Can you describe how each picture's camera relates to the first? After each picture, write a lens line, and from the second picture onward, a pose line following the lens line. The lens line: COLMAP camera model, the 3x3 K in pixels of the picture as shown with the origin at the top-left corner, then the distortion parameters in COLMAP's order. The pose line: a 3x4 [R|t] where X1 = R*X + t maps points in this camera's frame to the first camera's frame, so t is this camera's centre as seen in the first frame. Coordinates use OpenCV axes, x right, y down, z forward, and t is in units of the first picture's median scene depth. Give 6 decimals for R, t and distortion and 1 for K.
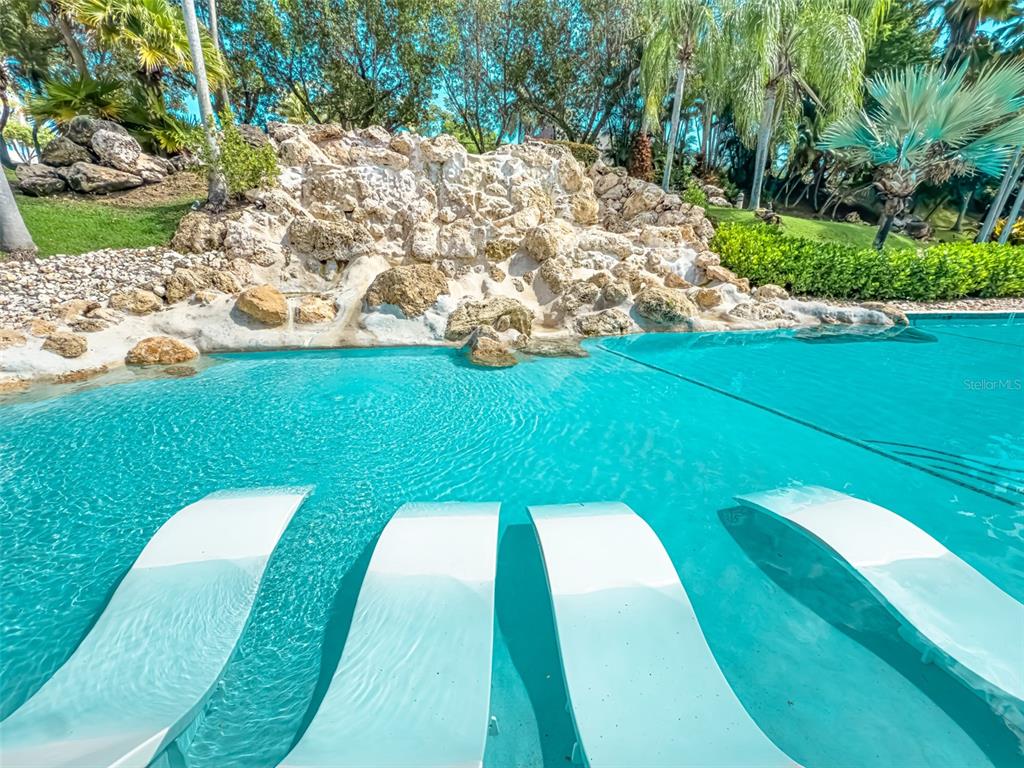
lens RADIAL K [[412.2, 0, 516.2], [0, 412.2, 385.6], [0, 0, 1]] dist [-0.002686, -0.000058]
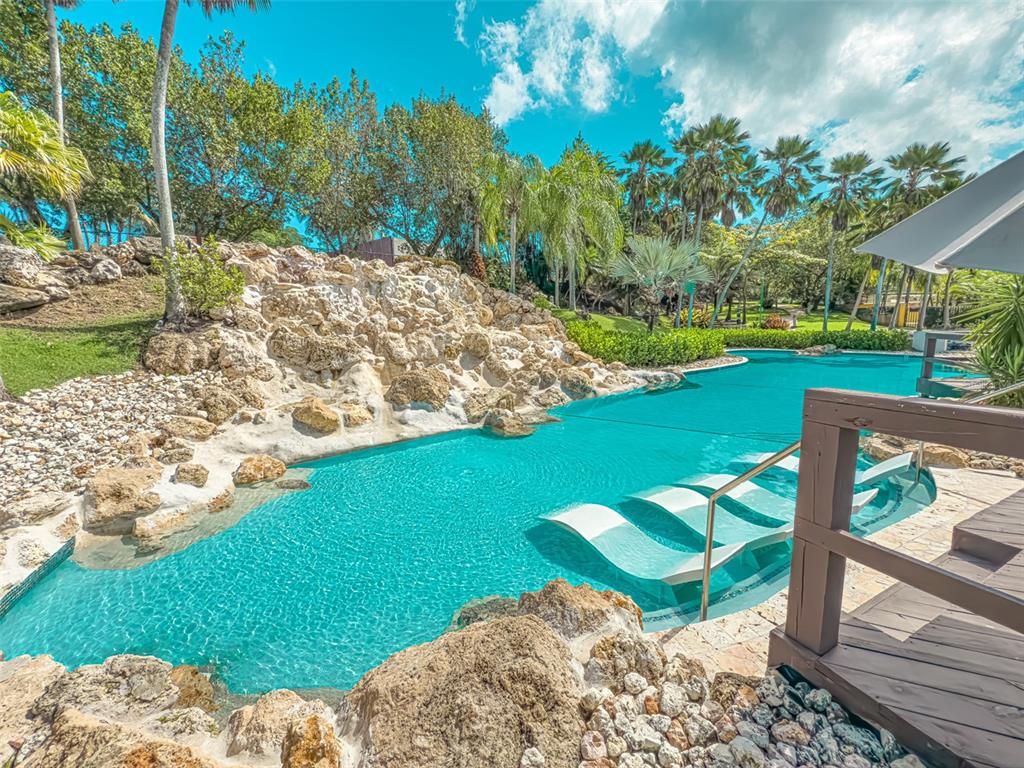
lens RADIAL K [[412.2, 0, 516.2], [0, 412.2, 385.6], [0, 0, 1]] dist [-0.002686, -0.000058]
pose [[0.873519, -0.097809, 0.476863, -0.481051], [0.184385, 0.973094, -0.138165, -0.014885], [-0.450519, 0.208616, 0.868051, -0.162051]]
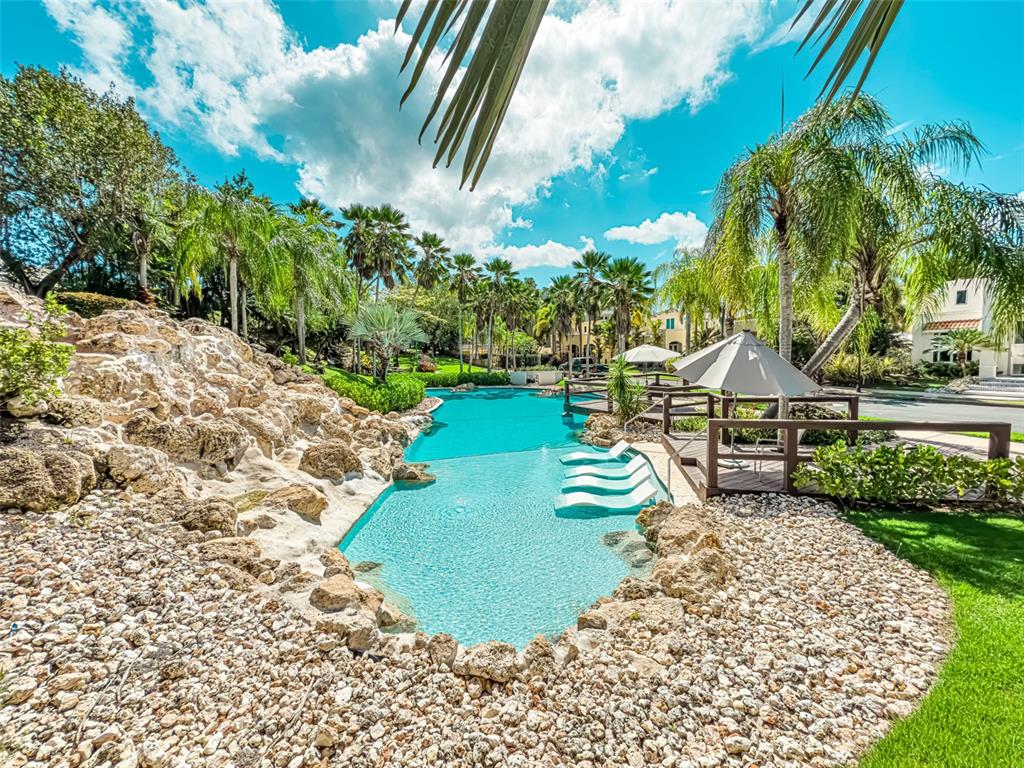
lens RADIAL K [[408.6, 0, 514.0], [0, 408.6, 385.9], [0, 0, 1]] dist [-0.001952, -0.000018]
pose [[0.160818, -0.092504, 0.982640, -1.105719], [0.343826, 0.938485, 0.032077, -0.238273], [-0.925160, 0.332698, 0.182731, 0.149156]]
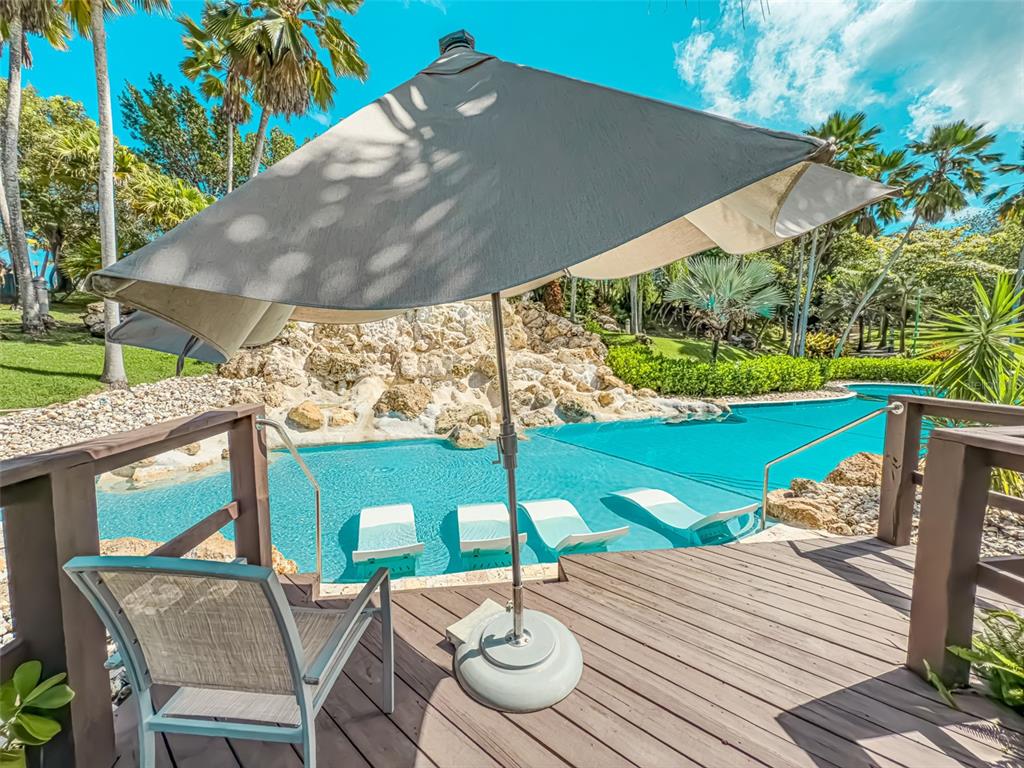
lens RADIAL K [[412.2, 0, 516.2], [0, 412.2, 385.6], [0, 0, 1]] dist [-0.002686, -0.000058]
pose [[0.985189, -0.024138, 0.169765, -0.097683], [0.062668, 0.972239, -0.225442, 0.053833], [-0.159610, 0.232742, 0.959352, -0.377192]]
